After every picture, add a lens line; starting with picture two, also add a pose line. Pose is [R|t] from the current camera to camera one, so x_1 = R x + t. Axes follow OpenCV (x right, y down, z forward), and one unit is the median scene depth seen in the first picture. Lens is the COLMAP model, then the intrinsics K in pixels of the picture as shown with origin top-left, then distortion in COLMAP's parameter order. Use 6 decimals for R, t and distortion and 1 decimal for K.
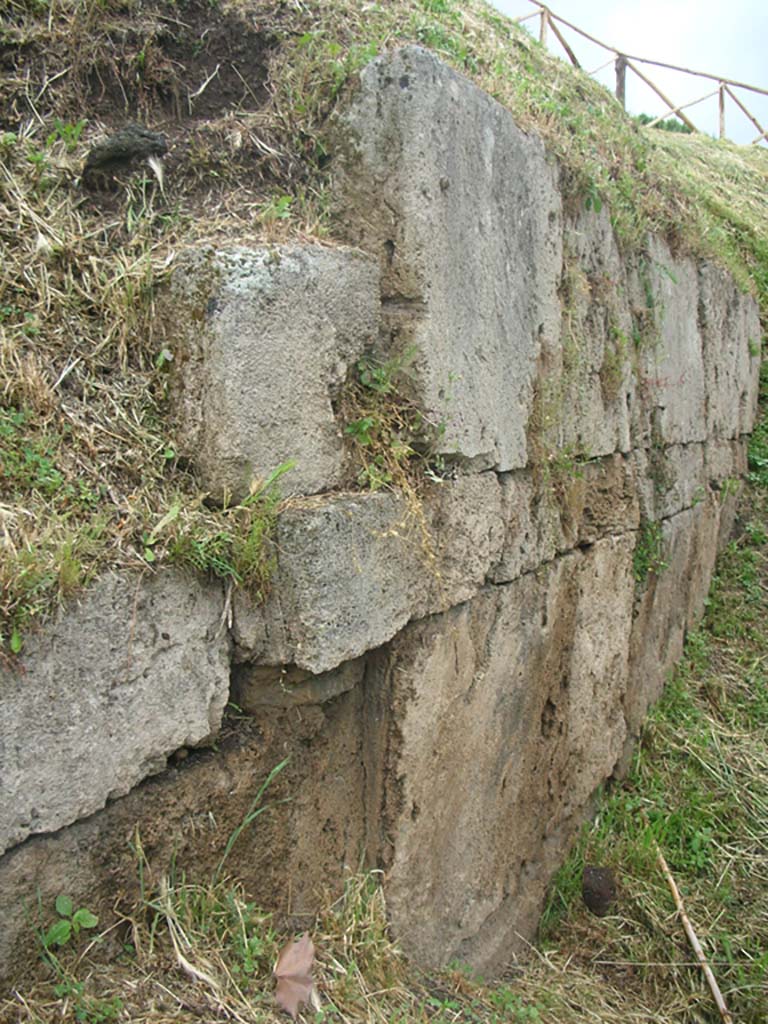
lens RADIAL K [[1076.1, 0, 384.0], [0, 1076.1, 513.4], [0, 0, 1]] dist [-0.173778, 0.000000]
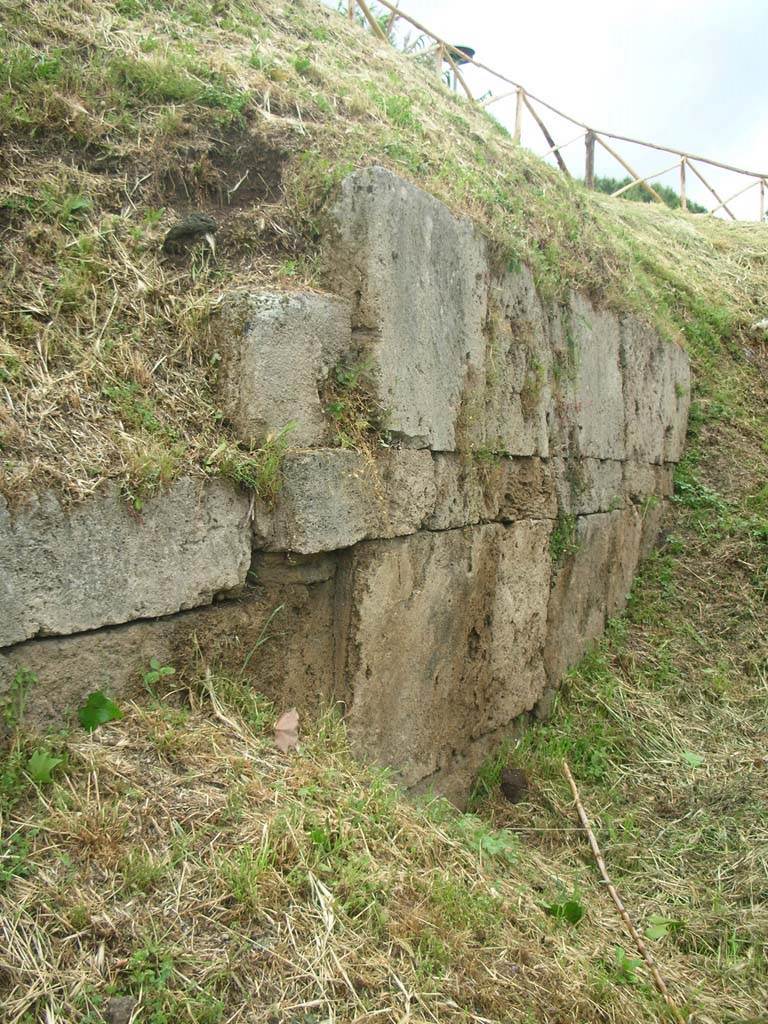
lens RADIAL K [[1081.2, 0, 385.6], [0, 1081.2, 512.1], [0, 0, 1]] dist [-0.202562, 0.000000]
pose [[0.999699, 0.020507, 0.013493, 0.028415], [-0.019782, 0.998460, -0.051827, 0.134503], [-0.014535, 0.051544, 0.998565, -0.501188]]
